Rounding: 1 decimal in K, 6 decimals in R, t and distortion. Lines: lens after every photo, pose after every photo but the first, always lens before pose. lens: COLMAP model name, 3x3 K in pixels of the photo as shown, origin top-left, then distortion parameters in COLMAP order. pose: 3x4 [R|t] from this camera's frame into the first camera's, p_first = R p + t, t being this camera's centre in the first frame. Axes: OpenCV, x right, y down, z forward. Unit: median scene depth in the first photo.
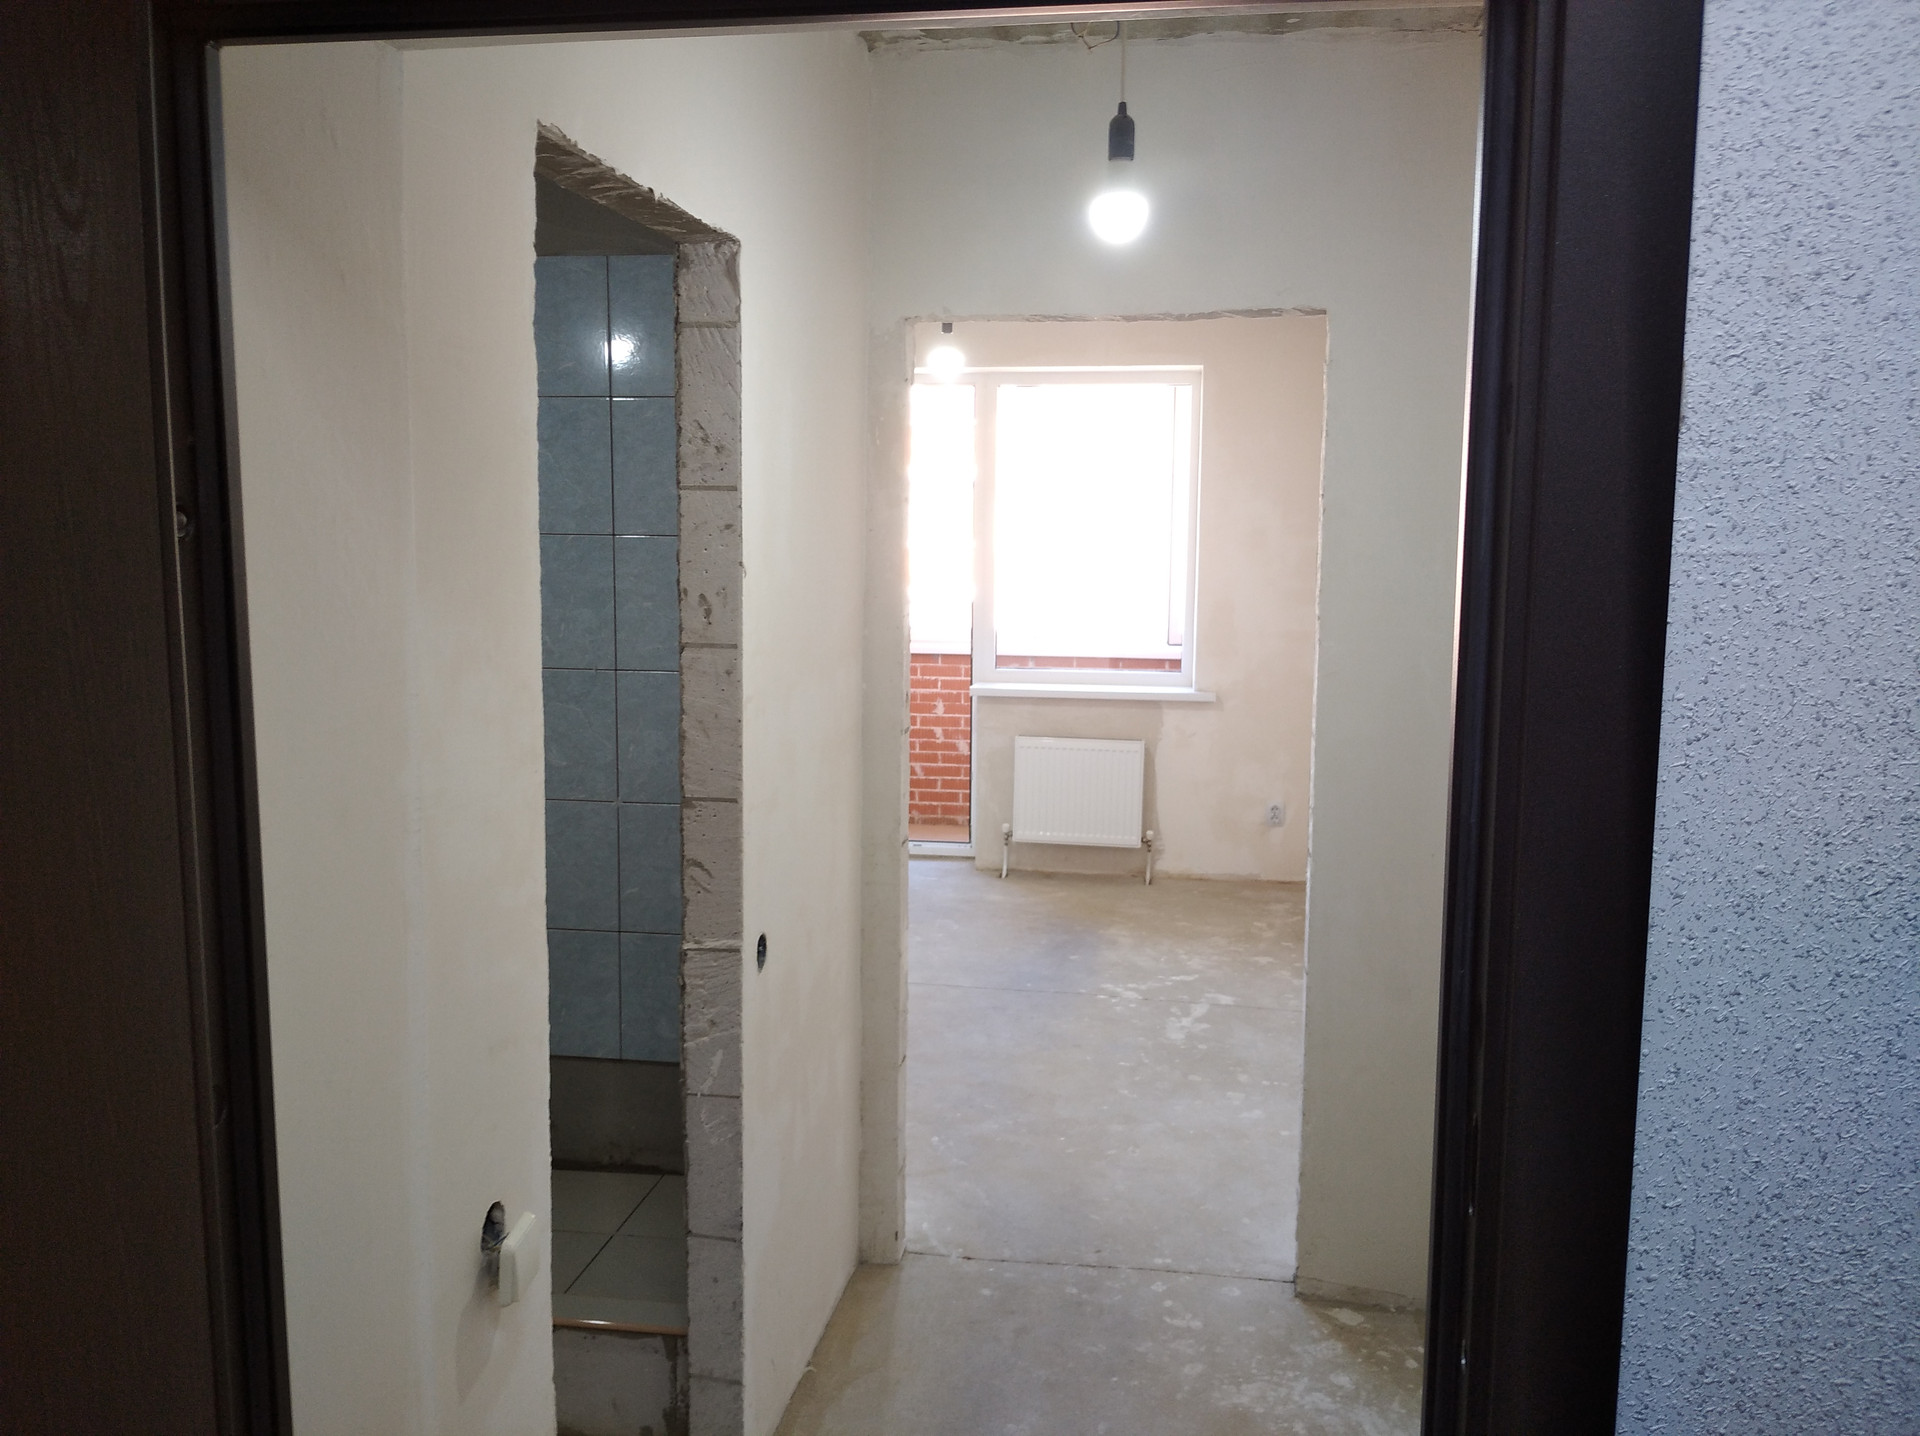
lens RADIAL K [[1570.0, 0, 970.3], [0, 1570.0, 706.7], [0, 0, 1]] dist [0.055311, -0.096329]
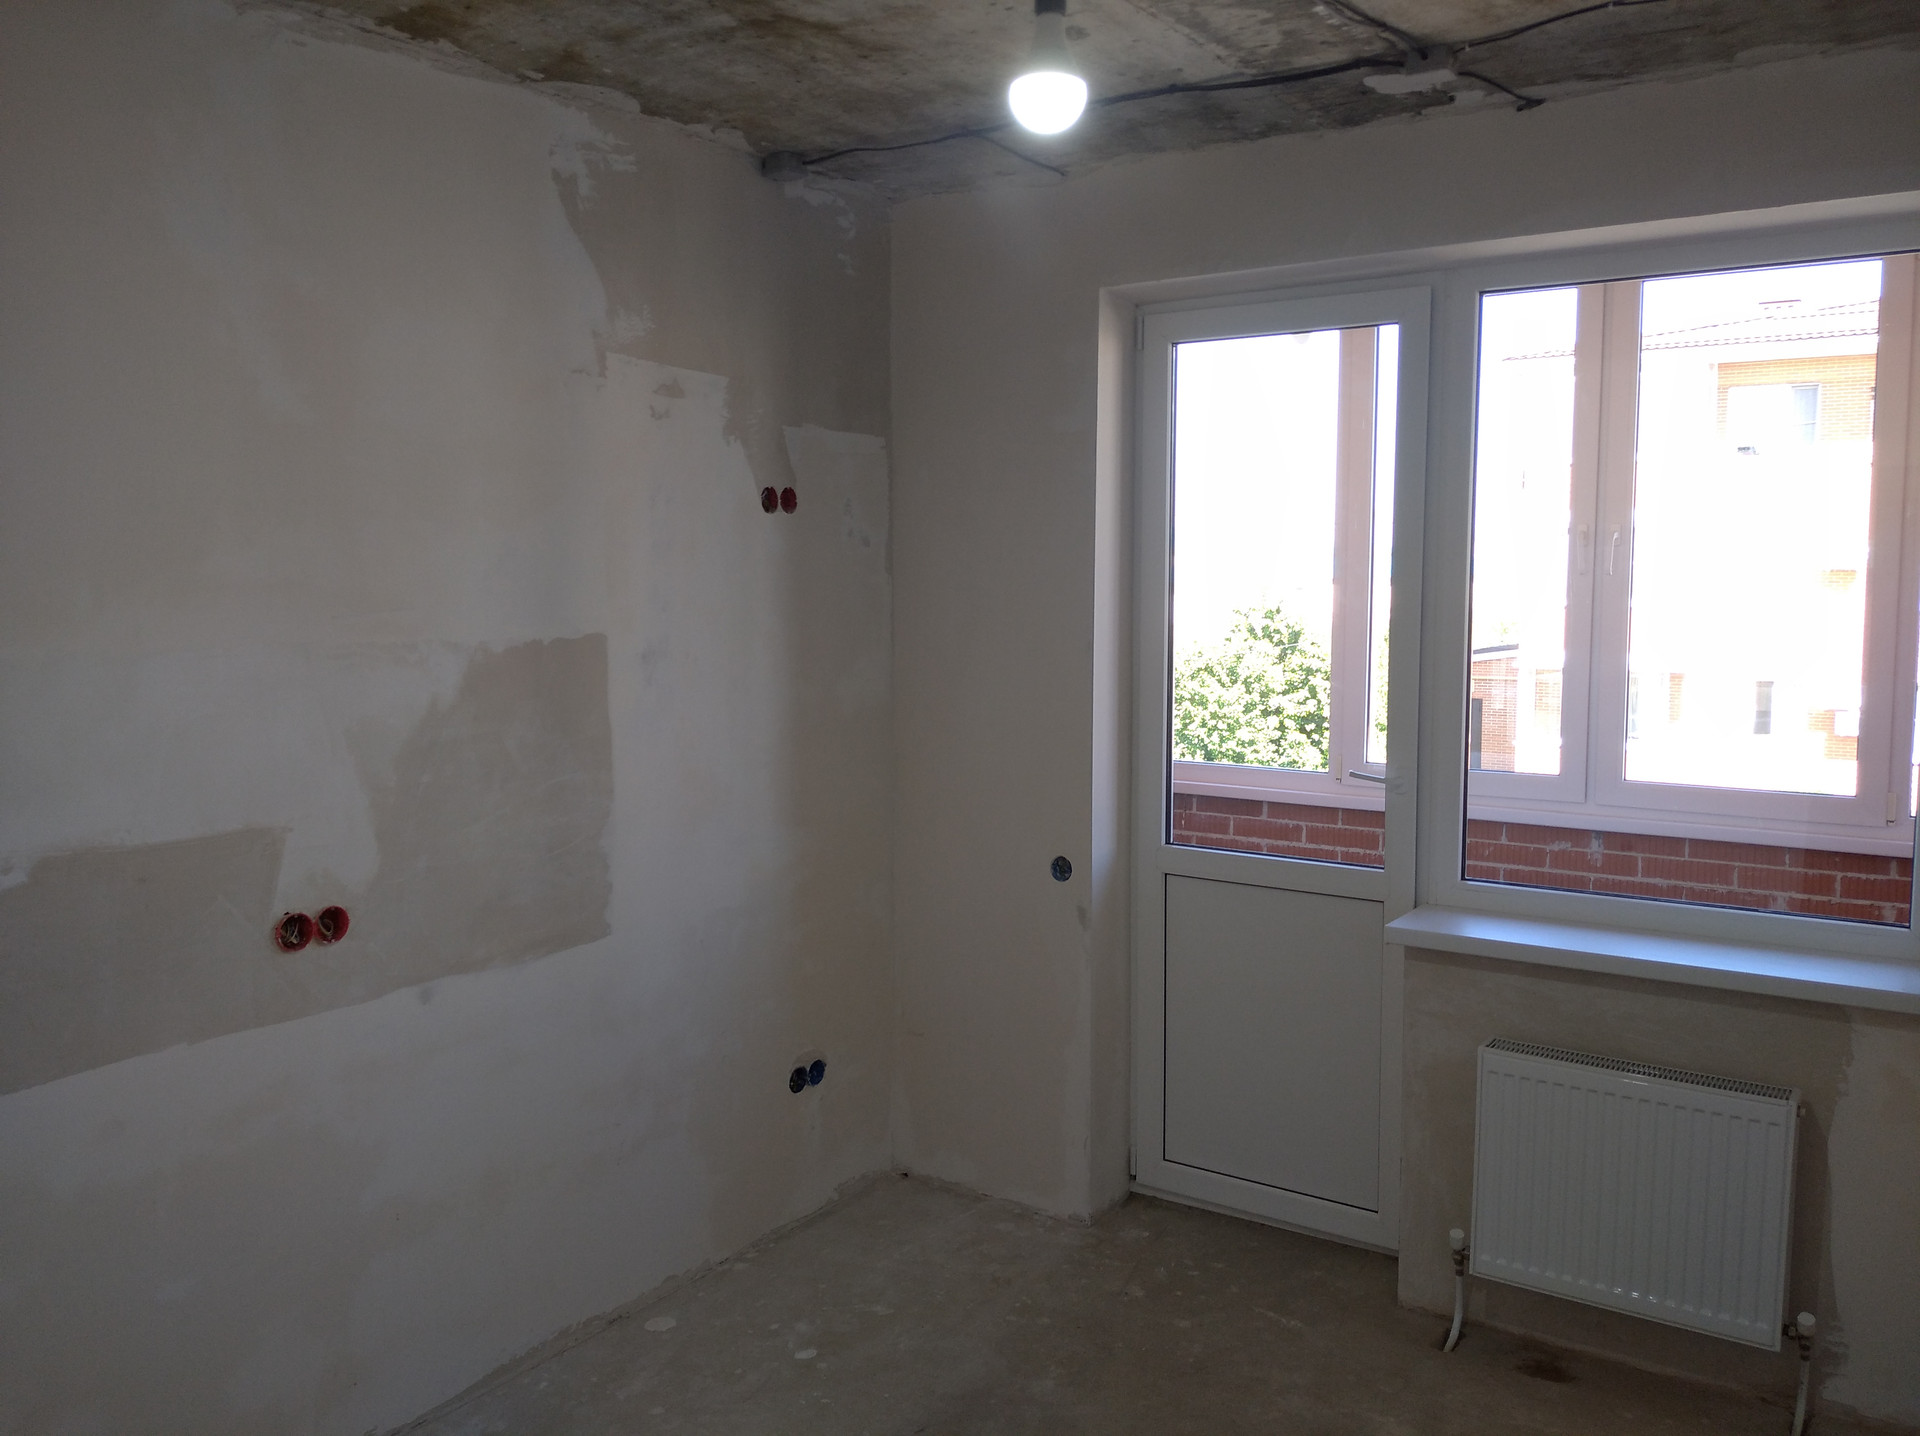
lens RADIAL K [[1570.0, 0, 971.3], [0, 1570.0, 702.8], [0, 0, 1]] dist [0.055311, -0.096329]
pose [[0.905265, 0.027493, -0.423956, 0.084636], [-0.043256, 0.998683, -0.027600, -0.059536], [0.422639, 0.043324, 0.905262, 0.506874]]
